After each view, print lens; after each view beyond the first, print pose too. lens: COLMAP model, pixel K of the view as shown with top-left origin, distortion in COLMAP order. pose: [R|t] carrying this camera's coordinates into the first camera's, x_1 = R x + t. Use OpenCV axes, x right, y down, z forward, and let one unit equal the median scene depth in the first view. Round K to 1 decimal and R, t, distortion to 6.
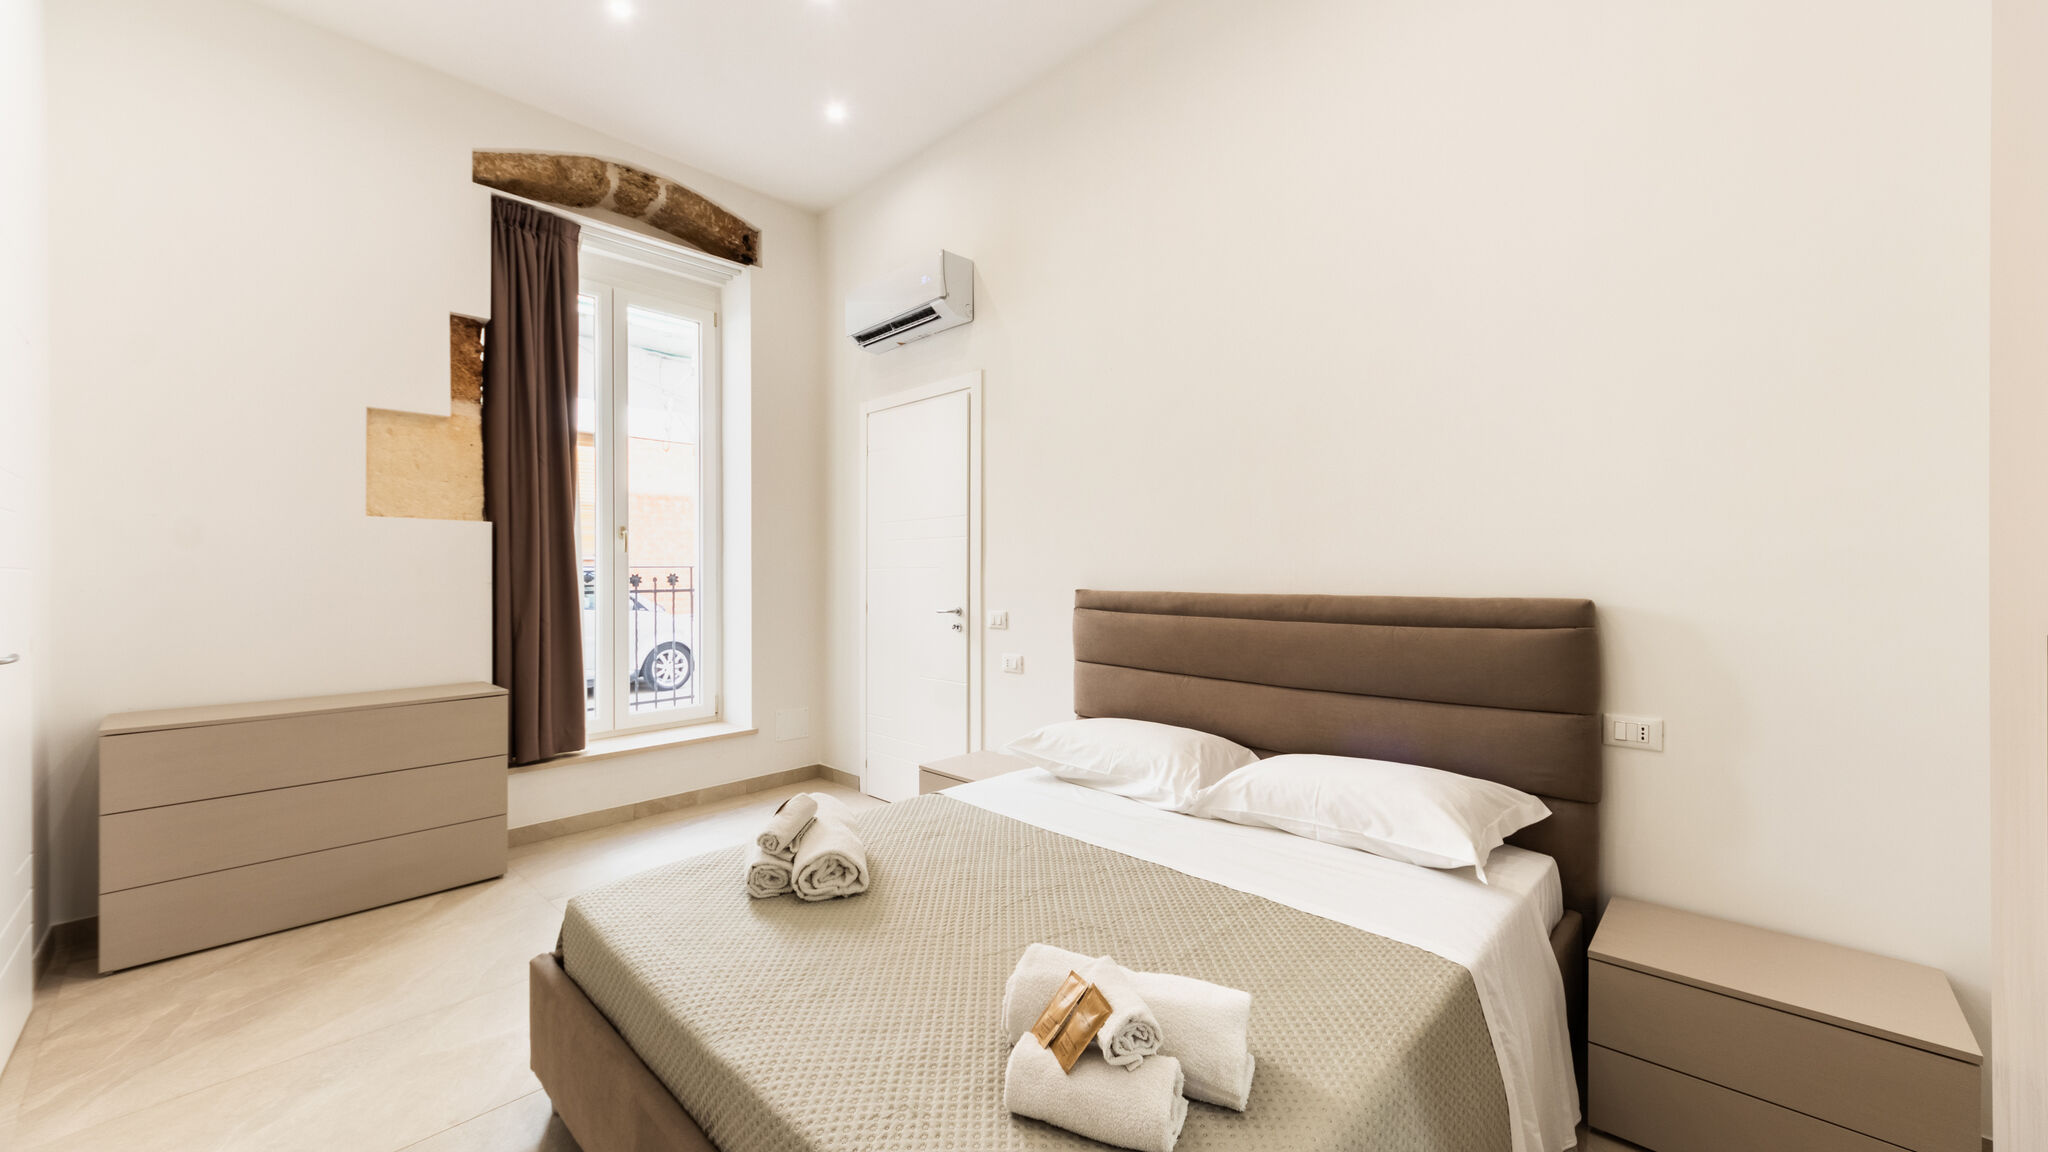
lens RADIAL K [[800.3, 0, 1023.1], [0, 800.3, 529.2], [0, 0, 1]] dist [-0.000716, -0.005582]
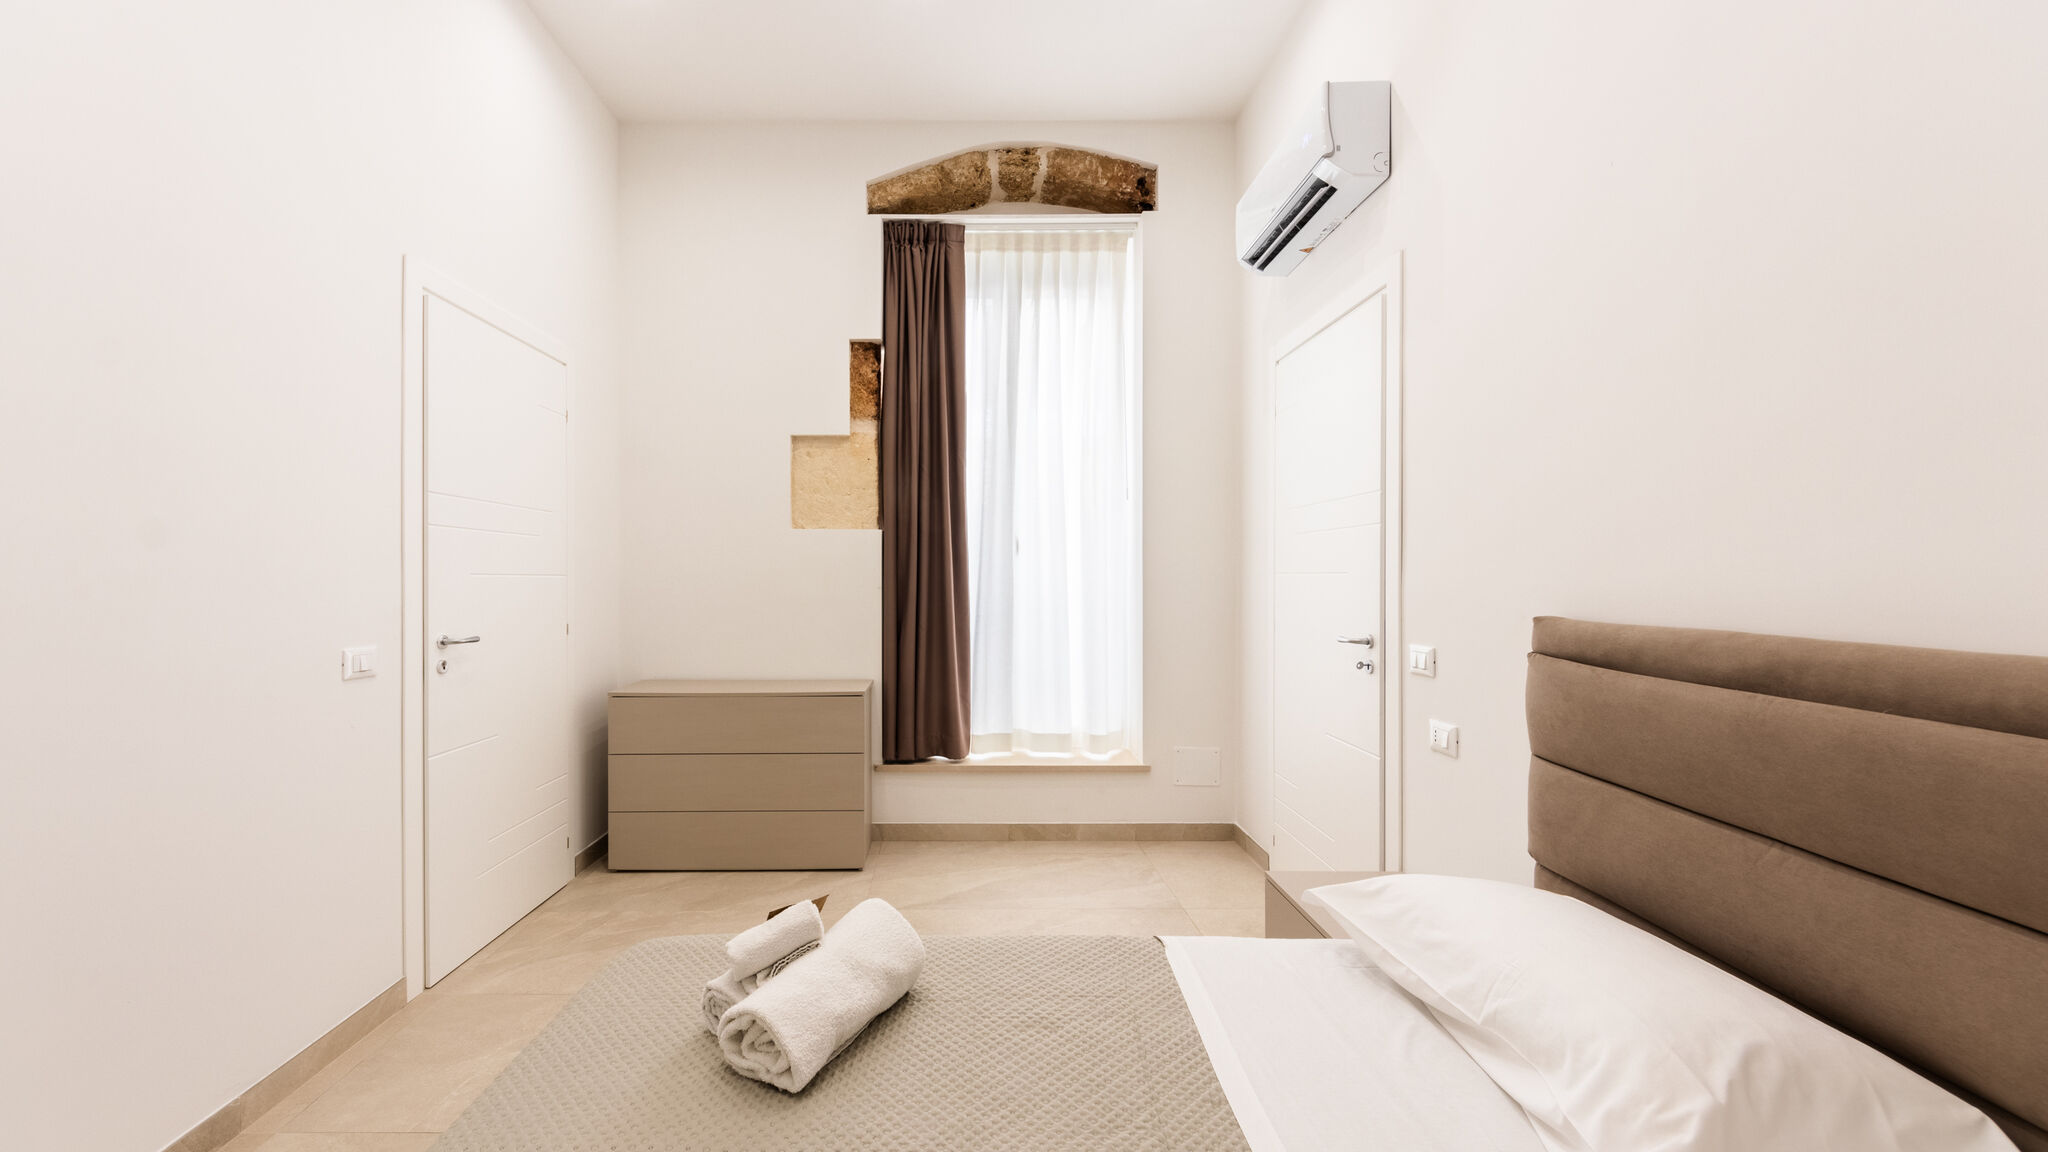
lens RADIAL K [[792.4, 0, 1006.3], [0, 792.4, 552.2], [0, 0, 1]] dist [-0.001496, -0.000675]
pose [[0.669381, -0.017330, -0.742717, 0.215010], [0.039047, 0.999167, 0.011877, 0.014124], [0.741893, -0.036951, 0.669500, 0.400944]]
